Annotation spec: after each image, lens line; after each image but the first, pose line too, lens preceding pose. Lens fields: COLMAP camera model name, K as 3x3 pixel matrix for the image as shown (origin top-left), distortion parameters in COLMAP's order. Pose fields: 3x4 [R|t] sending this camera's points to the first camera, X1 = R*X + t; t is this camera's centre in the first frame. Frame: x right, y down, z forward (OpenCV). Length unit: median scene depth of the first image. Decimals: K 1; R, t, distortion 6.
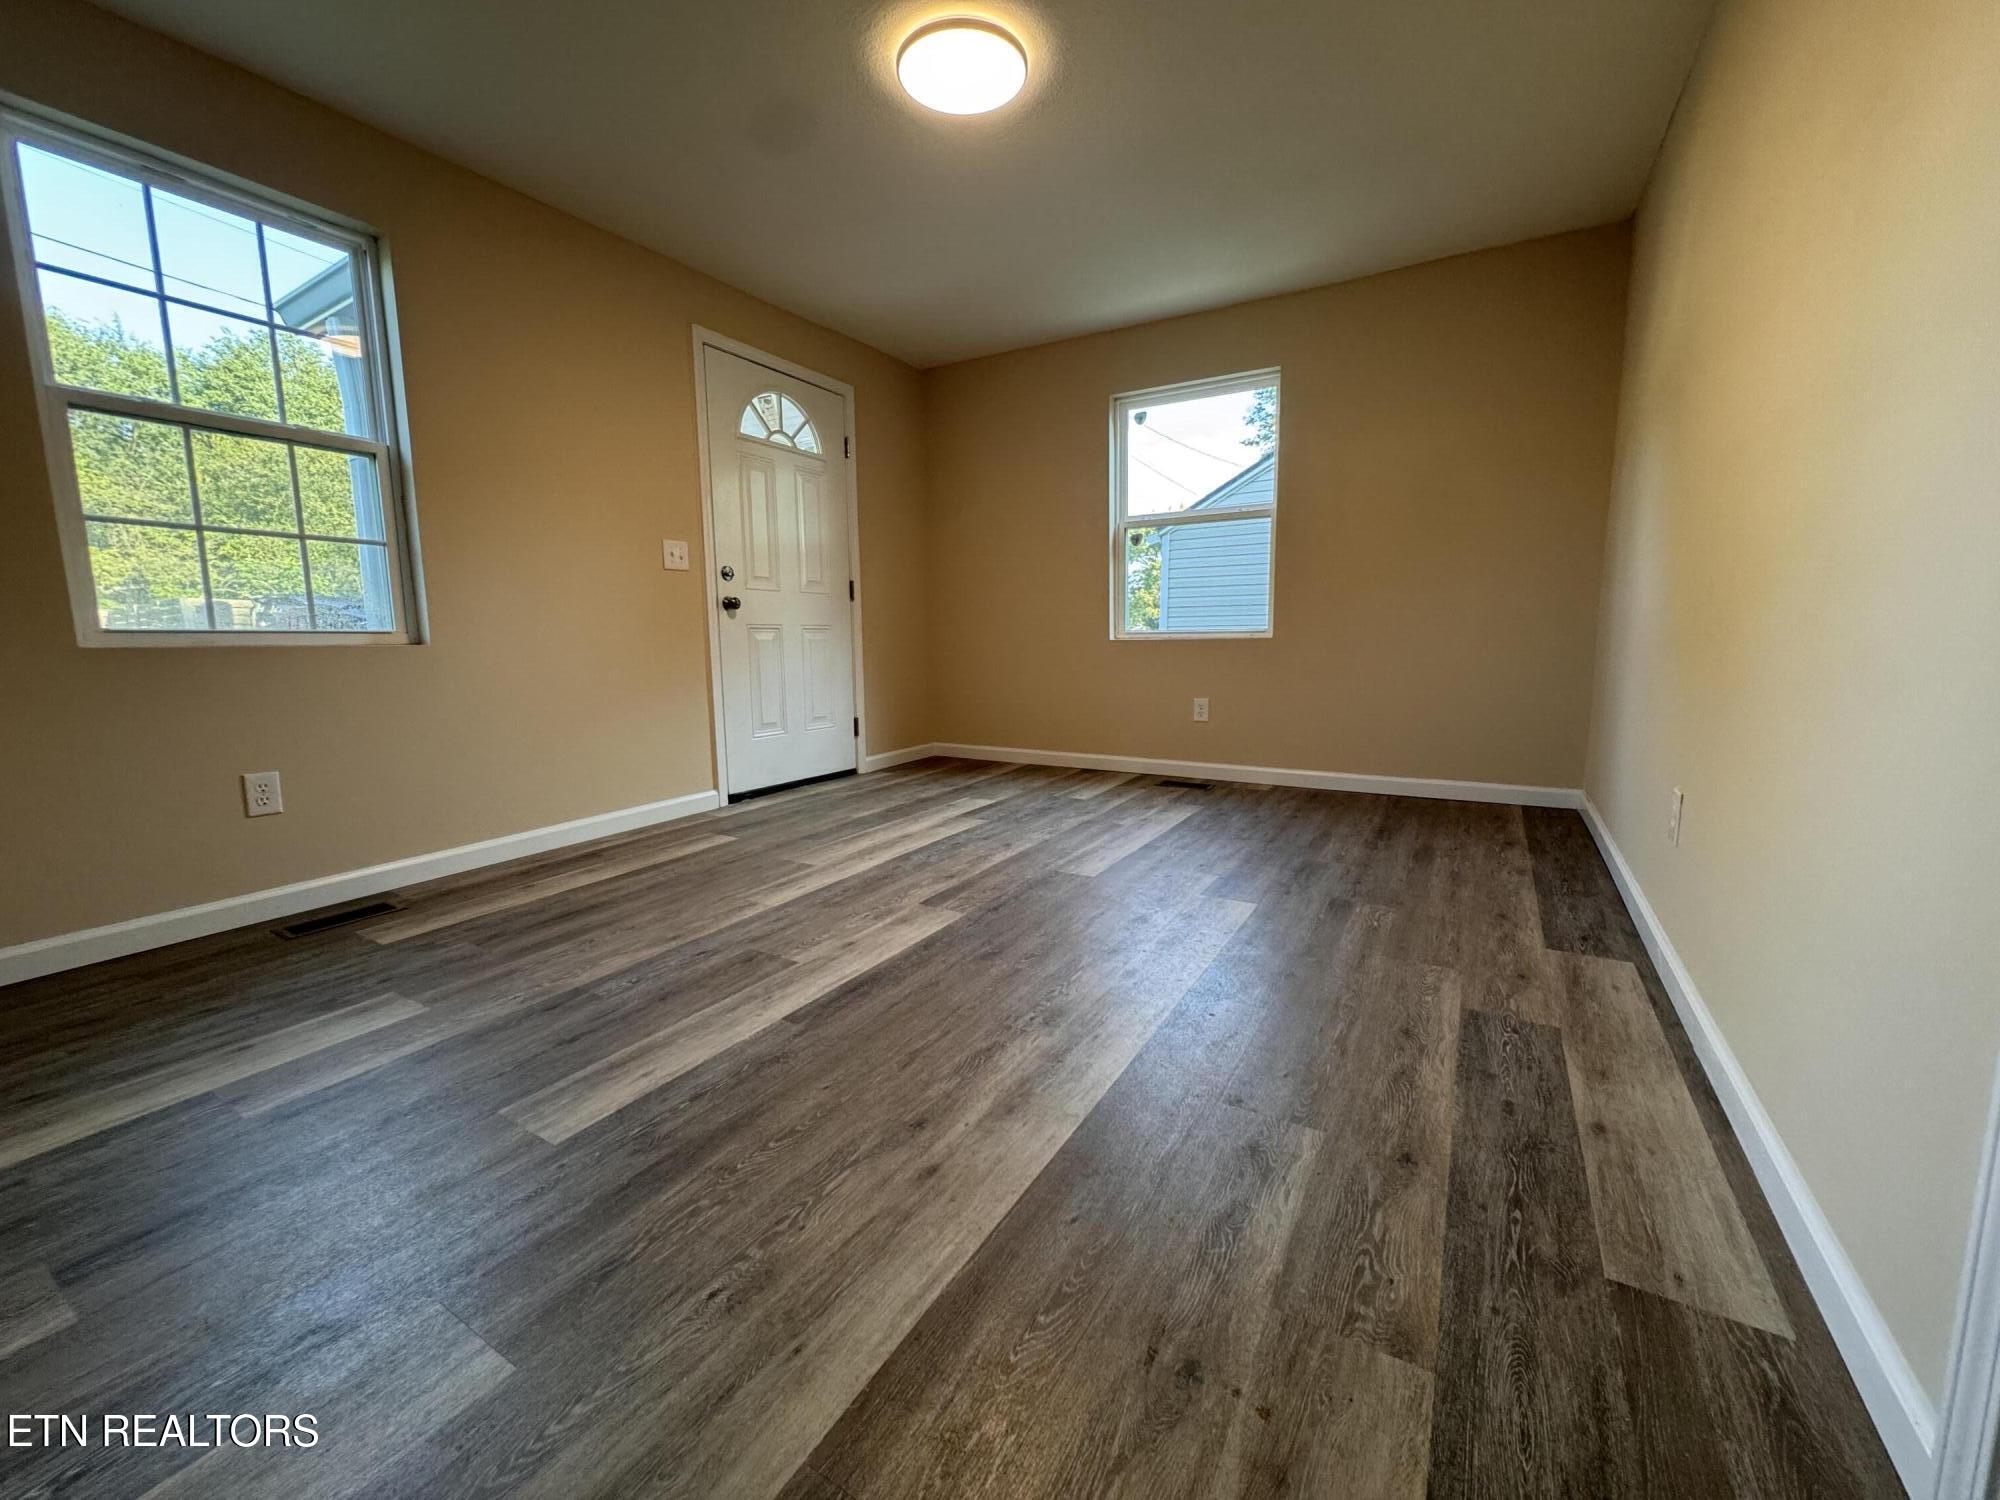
lens RADIAL K [[800.5, 0, 1000.2], [0, 800.5, 751.7], [0, 0, 1]] dist [-0.006298, 0.001326]
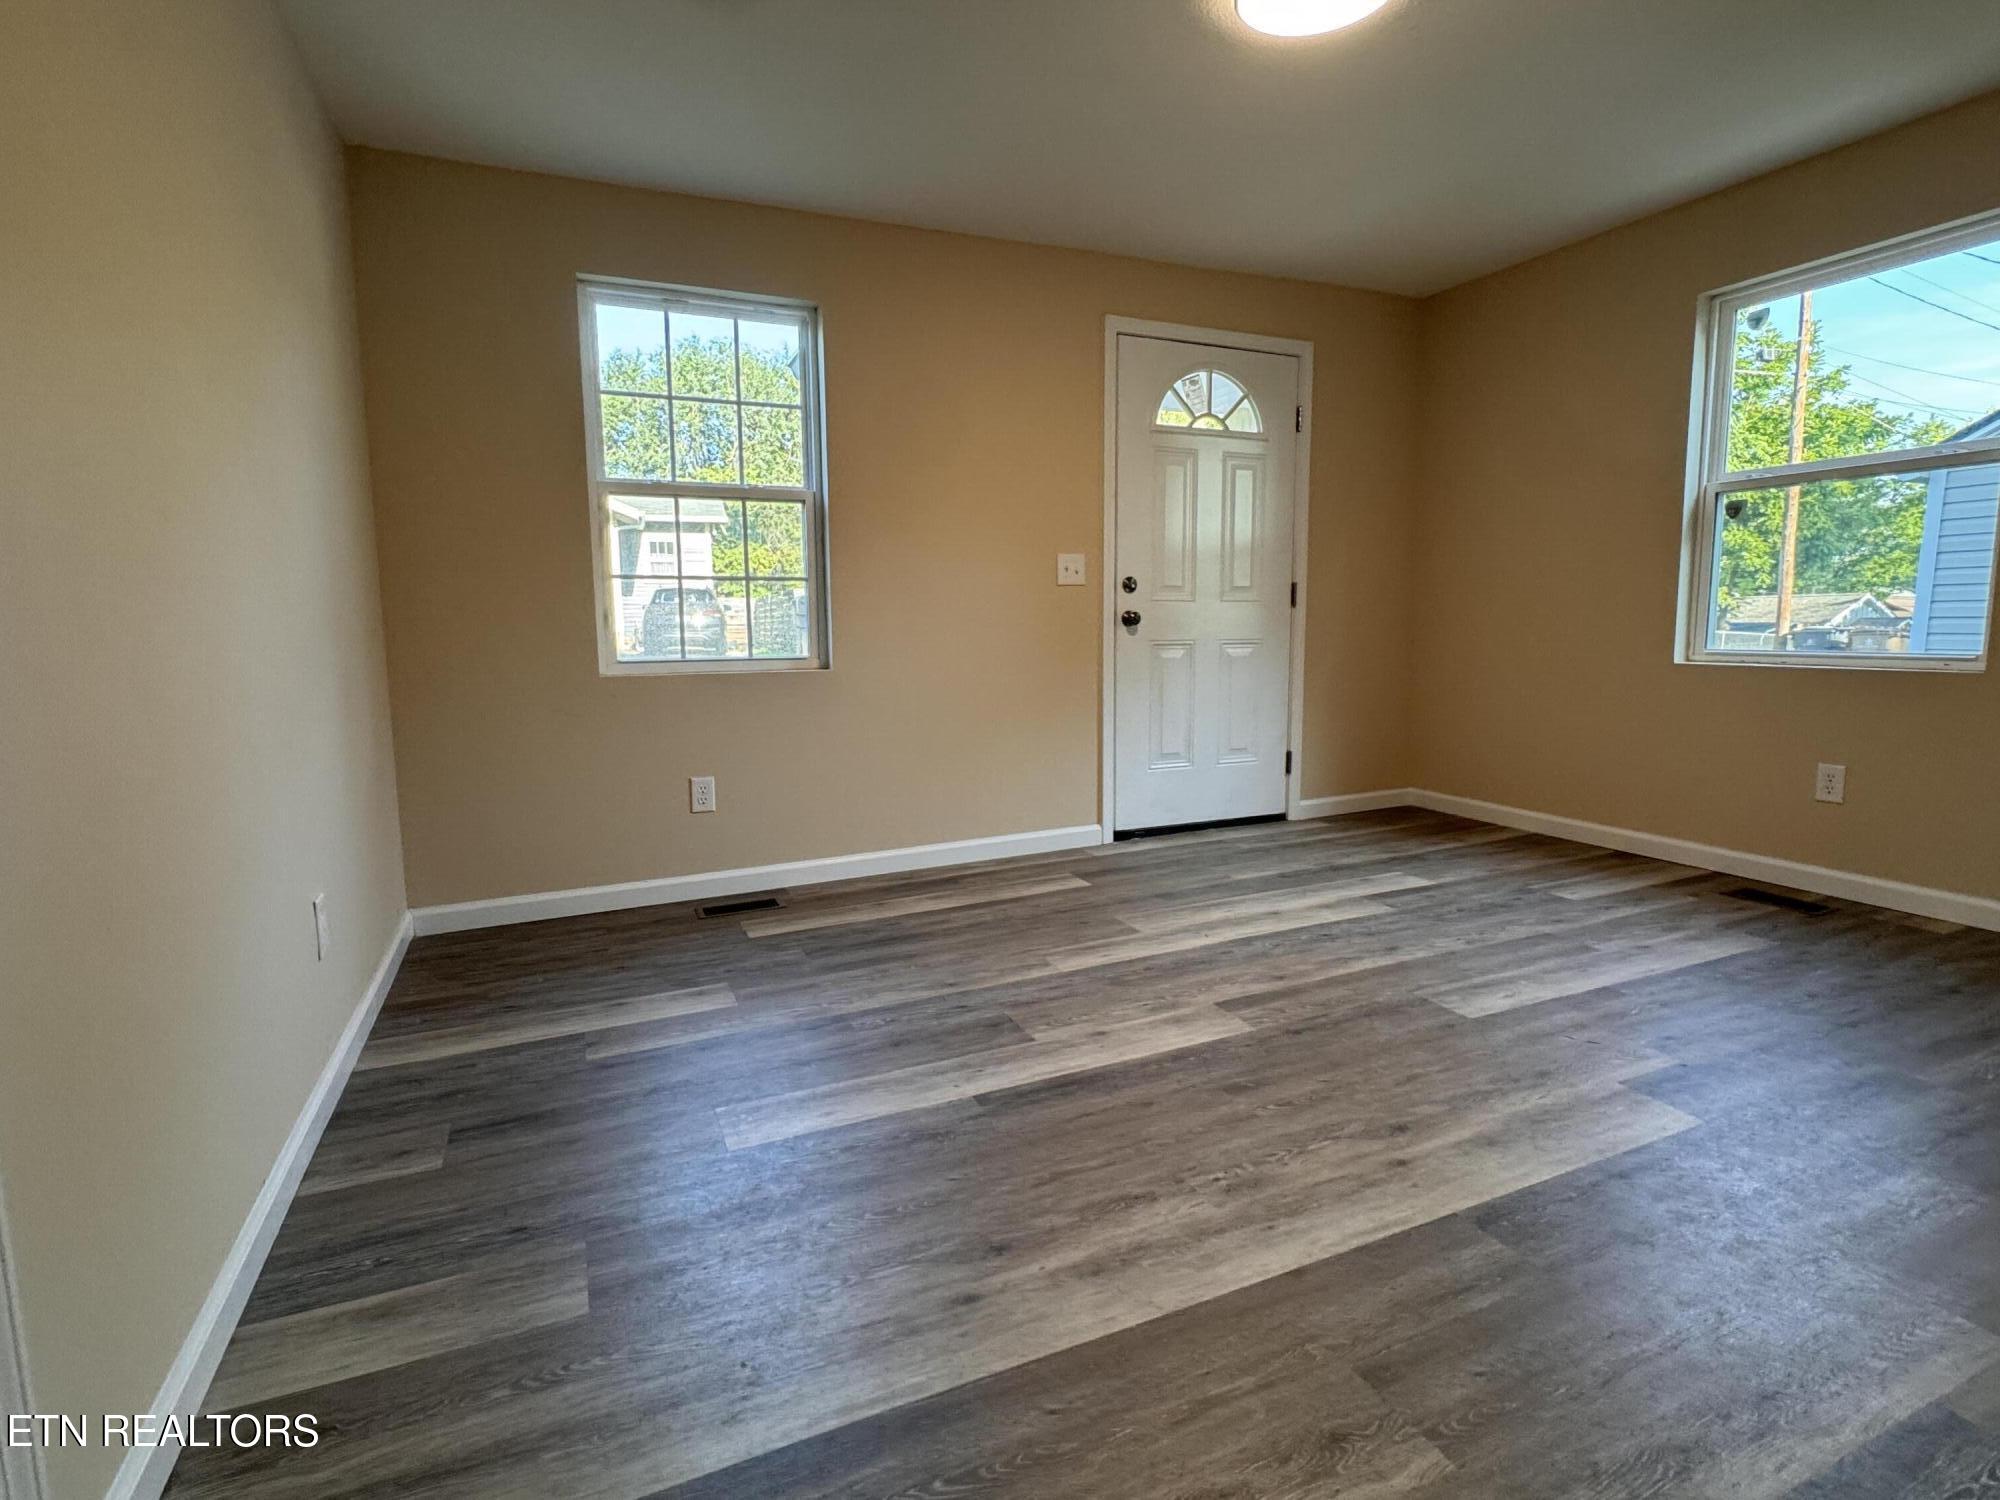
lens RADIAL K [[990.8, 0, 999.0], [0, 990.8, 753.7], [0, 0, 1]] dist [-0.003014, -0.000164]
pose [[0.817139, 0.076889, -0.571290, 0.265885], [-0.077403, 0.996724, 0.023435, -0.070959], [0.571221, 0.025070, 0.820414, 0.019335]]
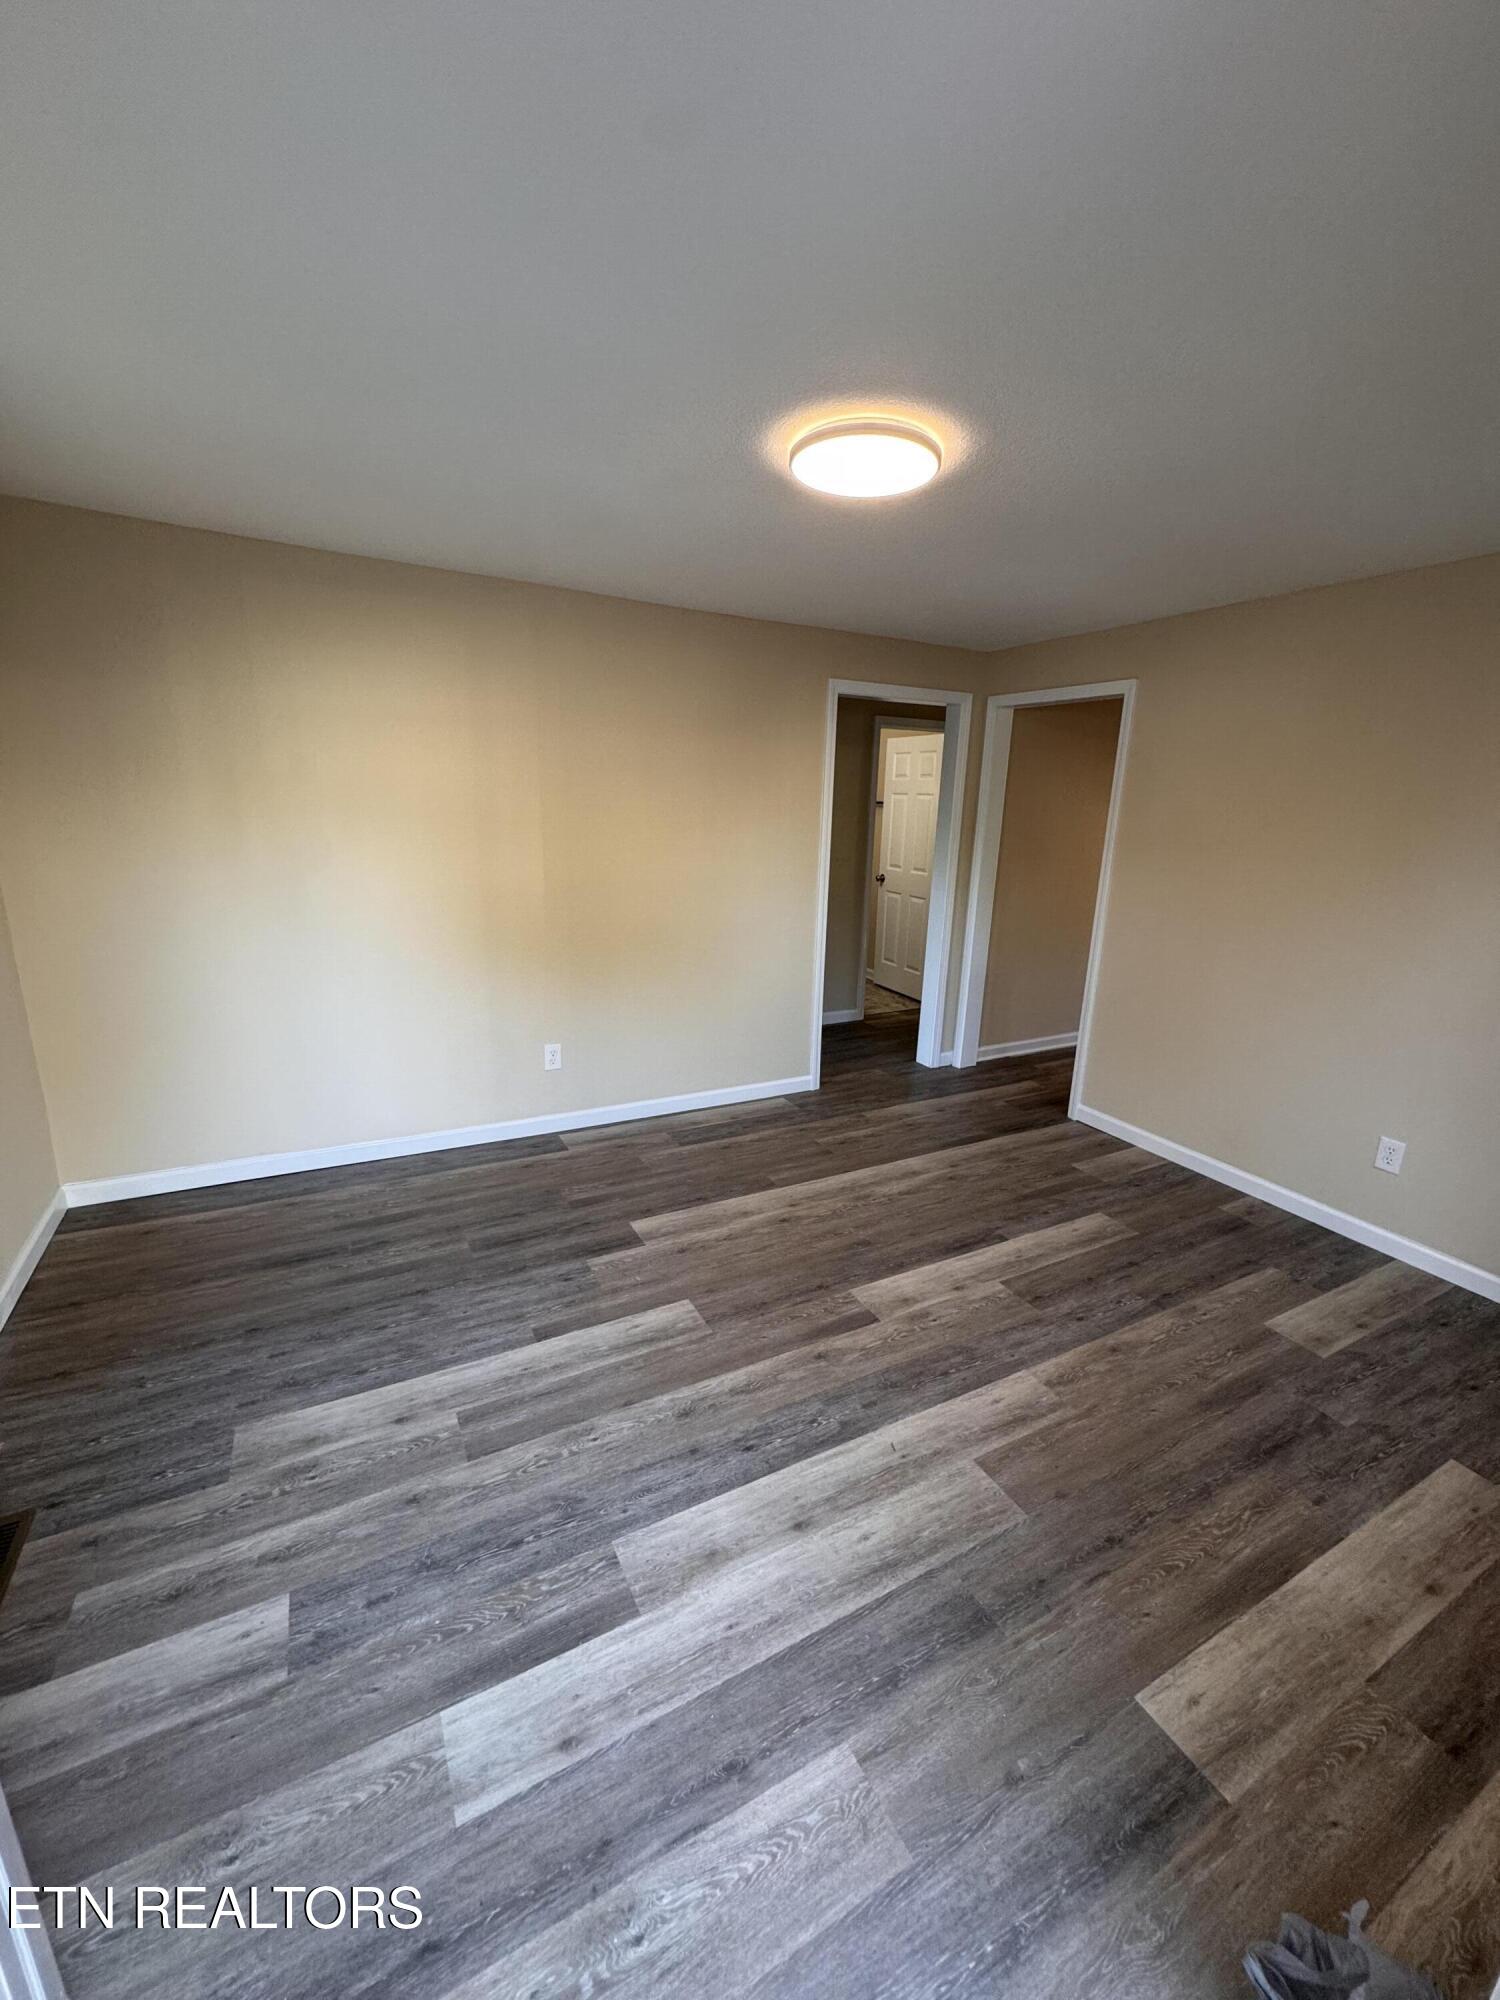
lens RADIAL K [[797.4, 0, 750.0], [0, 797.4, 1000.0], [0, 0, 1]] dist [-0.004343, 0.000050]
pose [[-0.858783, -0.138706, 0.493206, -0.376976], [0.056498, 0.931145, 0.360245, -0.528258], [-0.509214, 0.337237, -0.791816, 1.634521]]
